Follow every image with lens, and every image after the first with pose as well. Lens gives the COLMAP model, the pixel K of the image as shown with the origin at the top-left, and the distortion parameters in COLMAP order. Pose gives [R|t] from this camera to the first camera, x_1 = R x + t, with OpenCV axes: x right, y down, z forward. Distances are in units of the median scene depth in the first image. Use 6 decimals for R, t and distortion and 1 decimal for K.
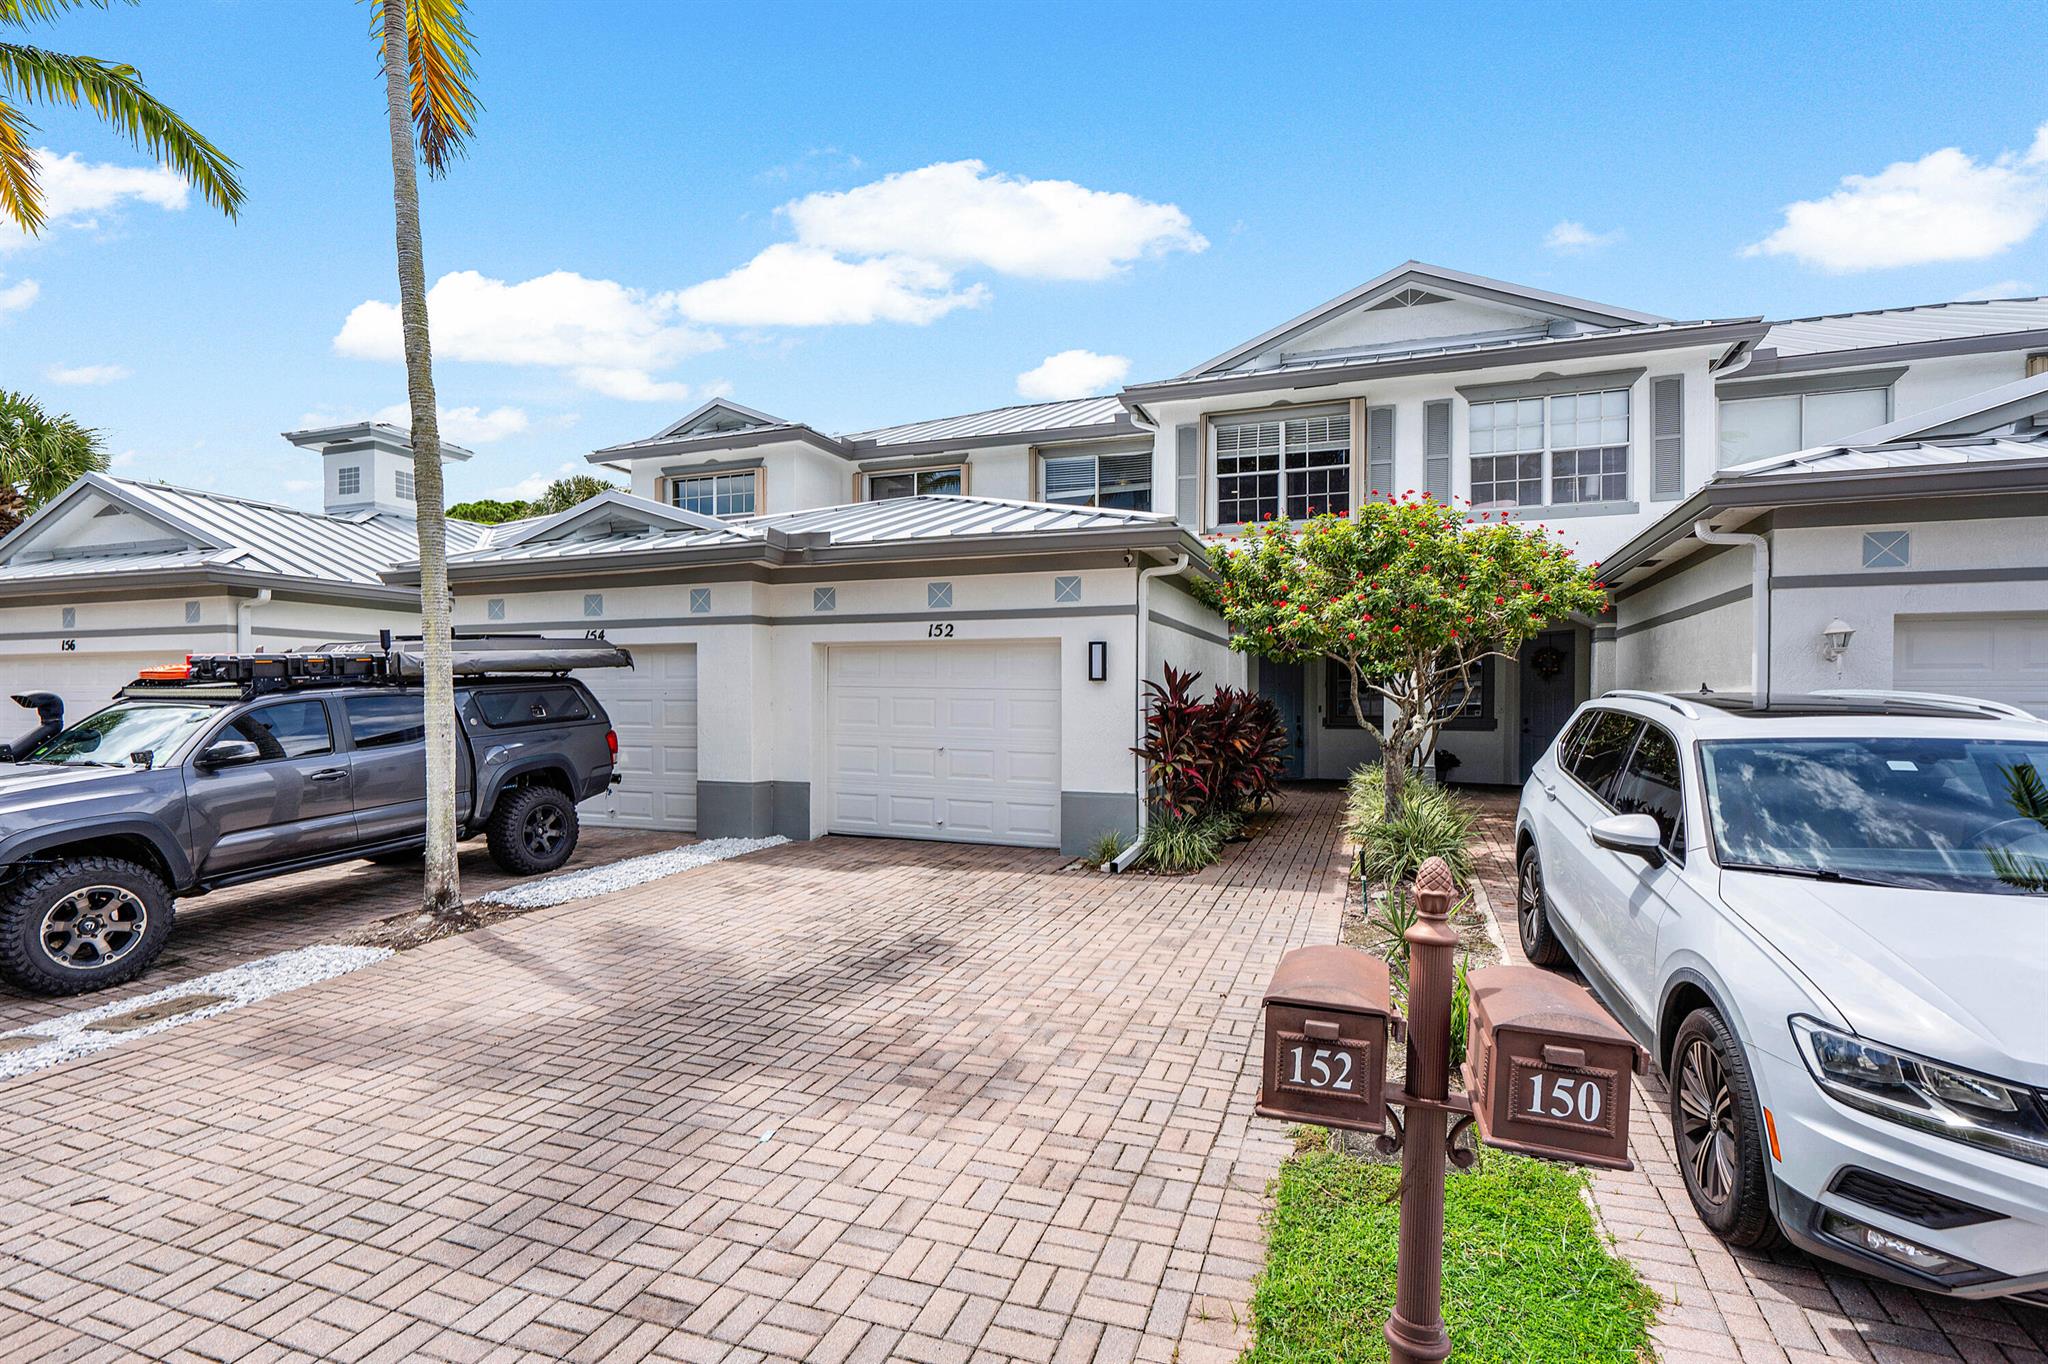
lens RADIAL K [[979.3, 0, 1024.0], [0, 979.3, 682.0], [0, 0, 1]] dist [0.000982, 0.000505]
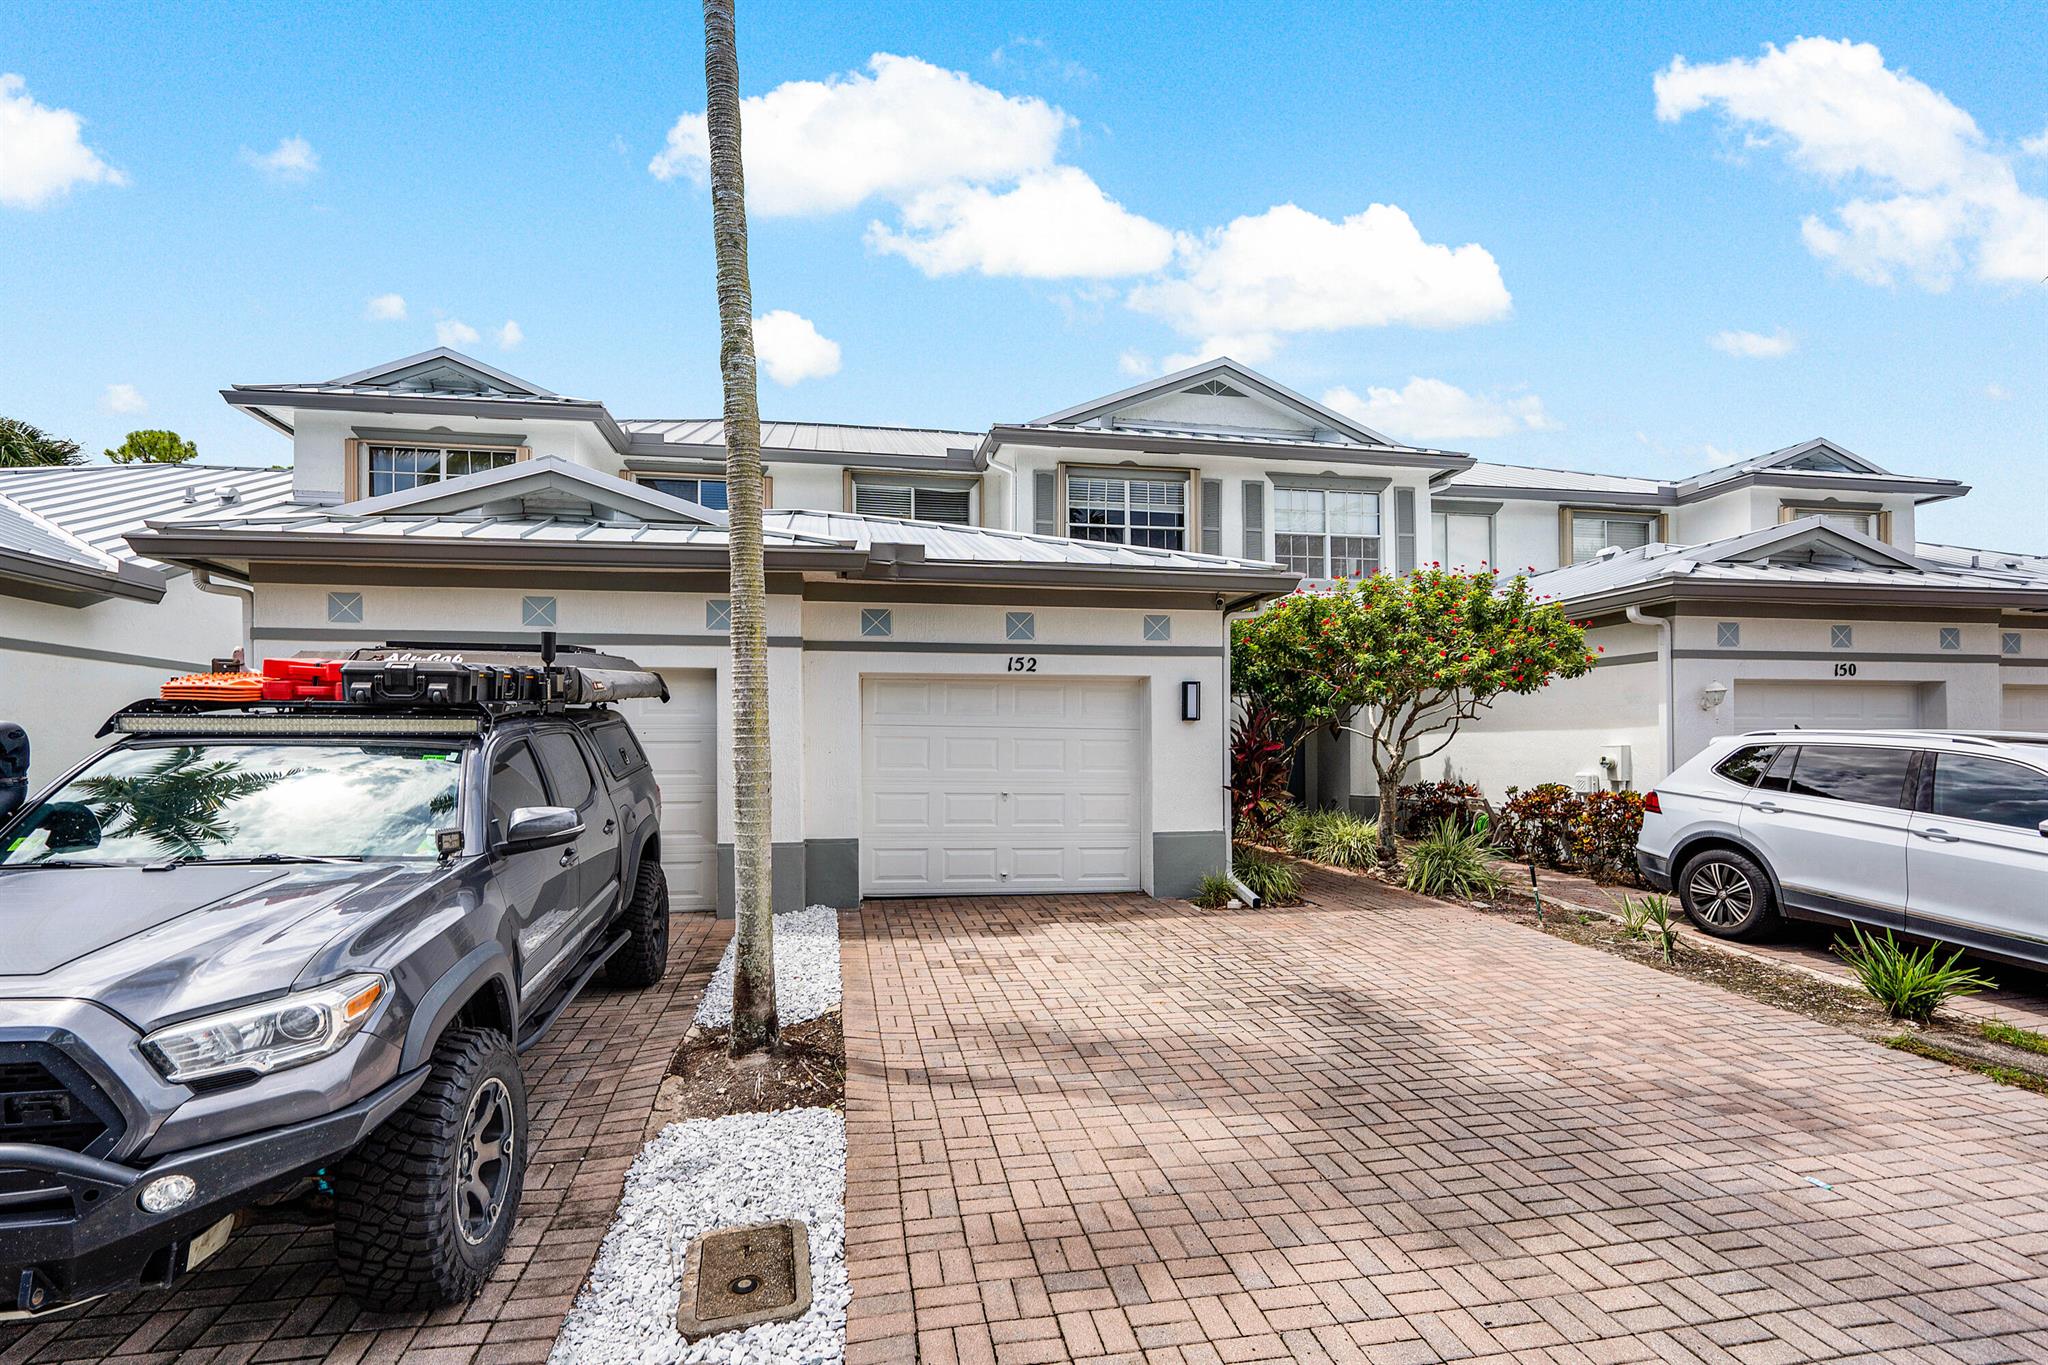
lens RADIAL K [[970.5, 0, 1003.3], [0, 970.5, 715.3], [0, 0, 1]] dist [-0.003147, 0.000901]
pose [[0.858291, 0.010620, 0.513053, -0.594287], [-0.005499, 0.999919, -0.011498, 0.005903], [-0.513133, 0.007047, 0.858280, 0.239329]]
